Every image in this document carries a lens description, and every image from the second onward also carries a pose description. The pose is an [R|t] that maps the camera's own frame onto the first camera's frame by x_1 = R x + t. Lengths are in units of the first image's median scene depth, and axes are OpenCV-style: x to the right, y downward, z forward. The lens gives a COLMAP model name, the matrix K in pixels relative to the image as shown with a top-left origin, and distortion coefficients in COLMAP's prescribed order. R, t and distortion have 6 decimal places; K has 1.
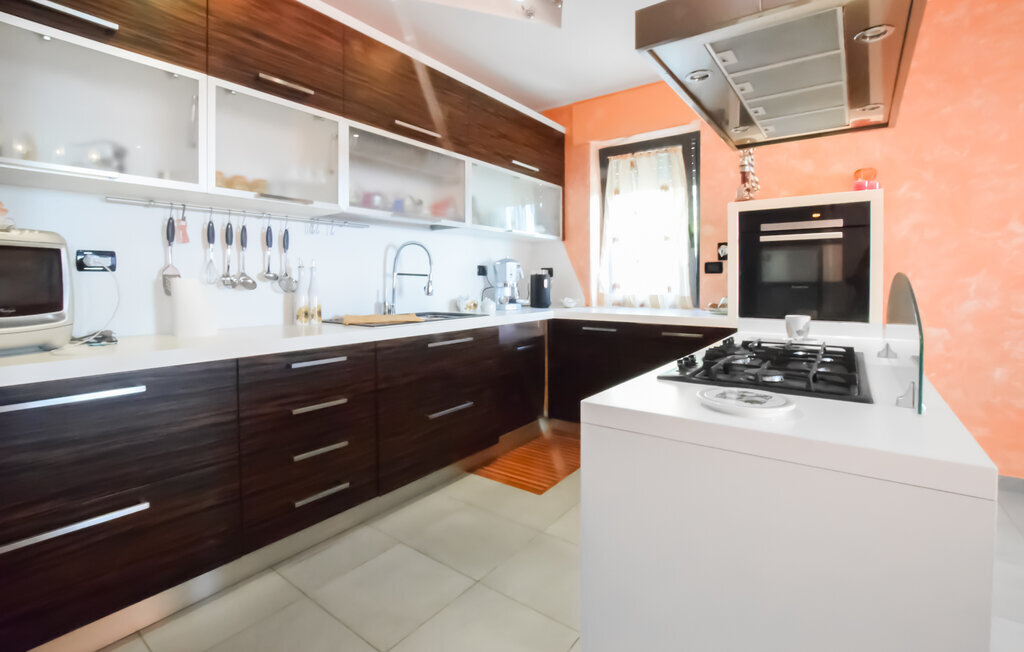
lens RADIAL K [[464.6, 0, 524.4], [0, 464.6, 281.7], [0, 0, 1]] dist [-0.027896, 0.002952]
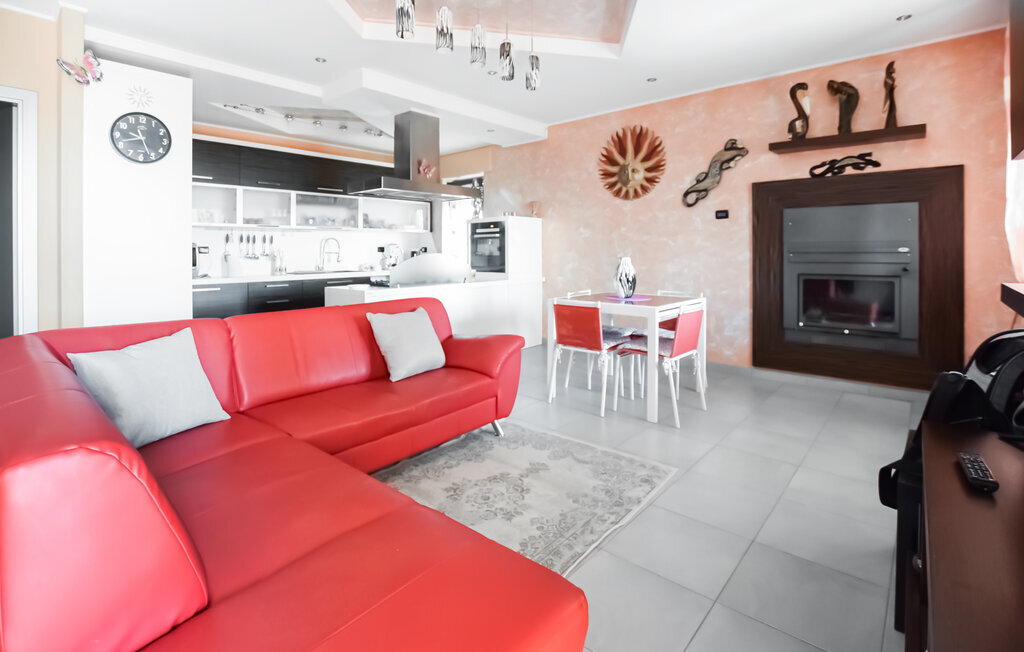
lens RADIAL K [[464.6, 0, 524.8], [0, 464.6, 242.7], [0, 0, 1]] dist [-0.027896, 0.002952]
pose [[0.996700, -0.008076, -0.080766, 1.019263], [0.006677, 0.999823, -0.017585, -0.021704], [0.080894, 0.016988, 0.996578, -1.330761]]
